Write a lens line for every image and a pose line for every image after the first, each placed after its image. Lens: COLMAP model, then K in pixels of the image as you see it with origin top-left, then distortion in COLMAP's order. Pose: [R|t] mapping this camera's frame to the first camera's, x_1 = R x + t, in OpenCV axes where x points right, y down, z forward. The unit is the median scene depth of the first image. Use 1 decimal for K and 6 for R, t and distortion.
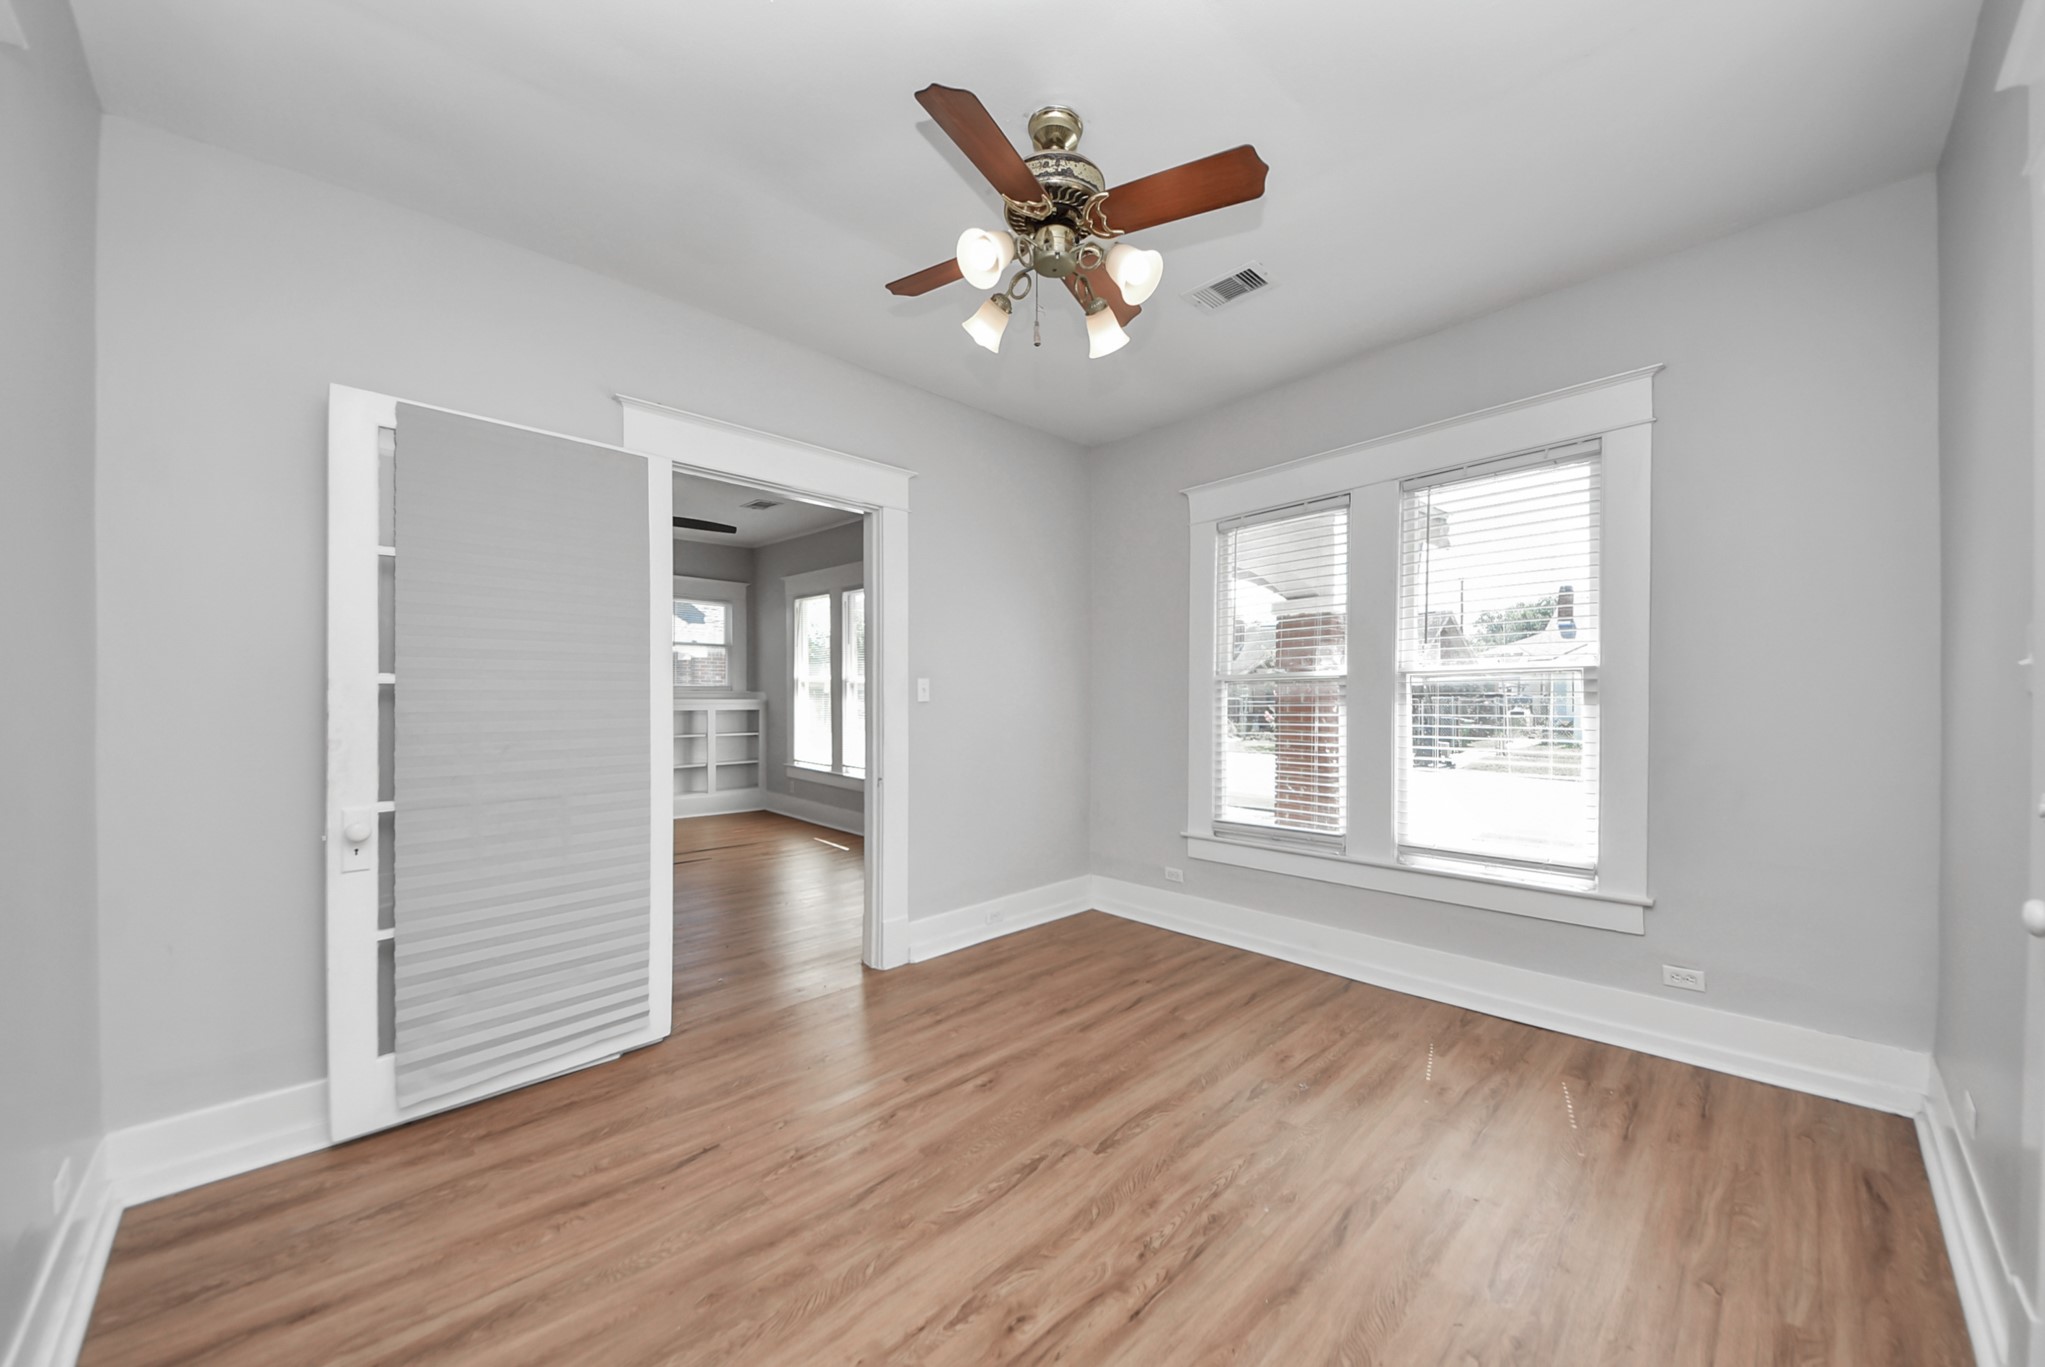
lens RADIAL K [[743.9, 0, 1035.2], [0, 743.9, 681.0], [0, 0, 1]] dist [0.052333, -0.028477]
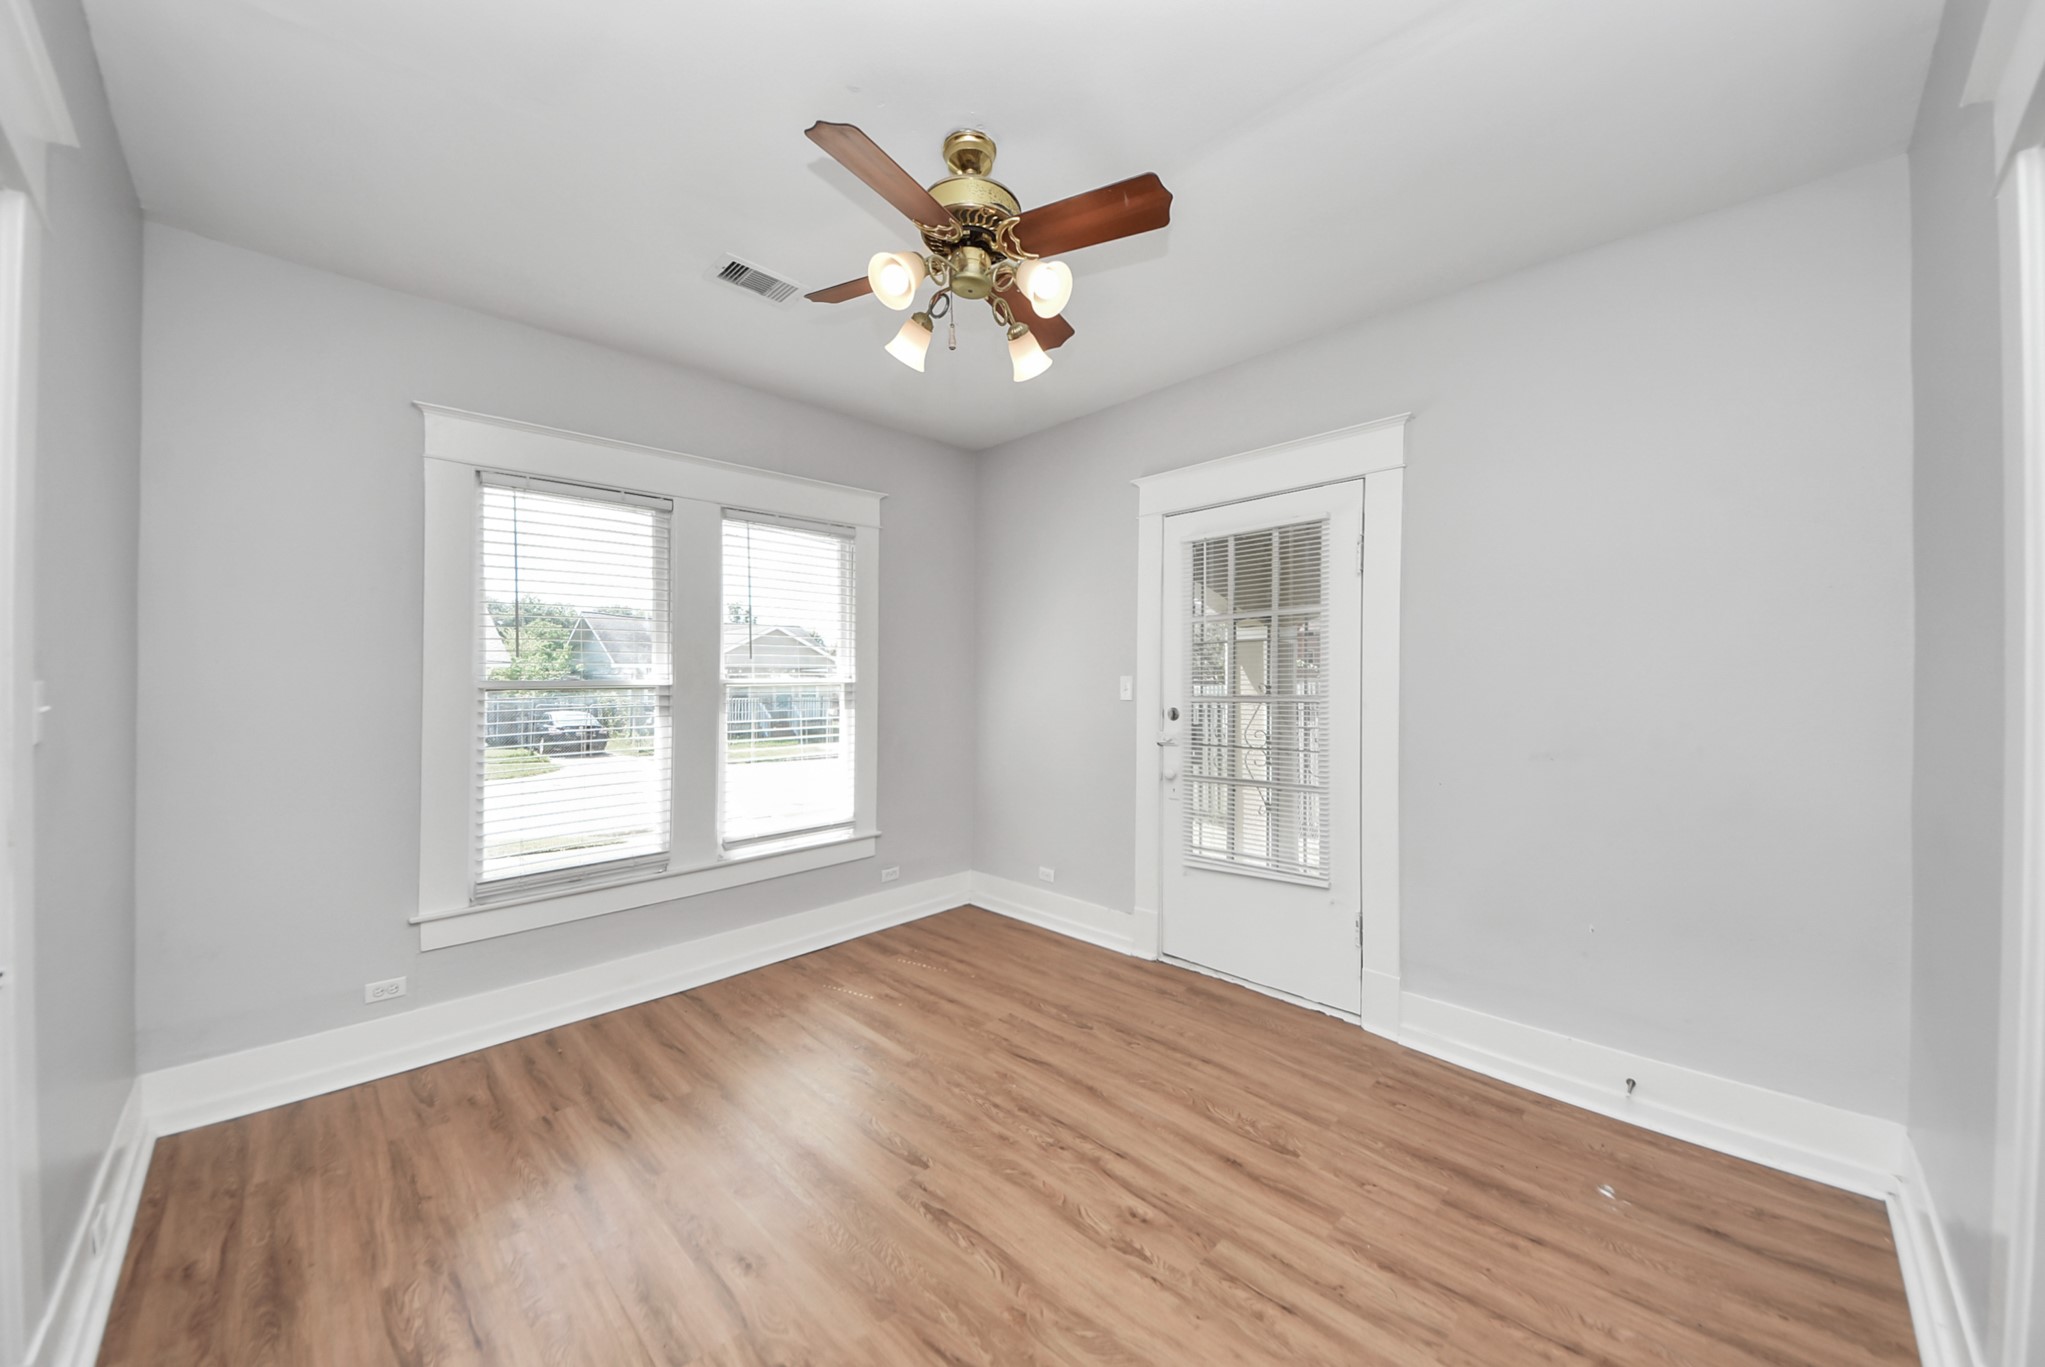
lens RADIAL K [[743.9, 0, 1035.2], [0, 743.9, 681.0], [0, 0, 1]] dist [0.052333, -0.028477]
pose [[-0.004518, 0.013103, 0.999904, -0.748148], [-0.009262, 0.999871, -0.013145, -0.006462], [-0.999947, -0.009320, -0.004396, 0.696019]]
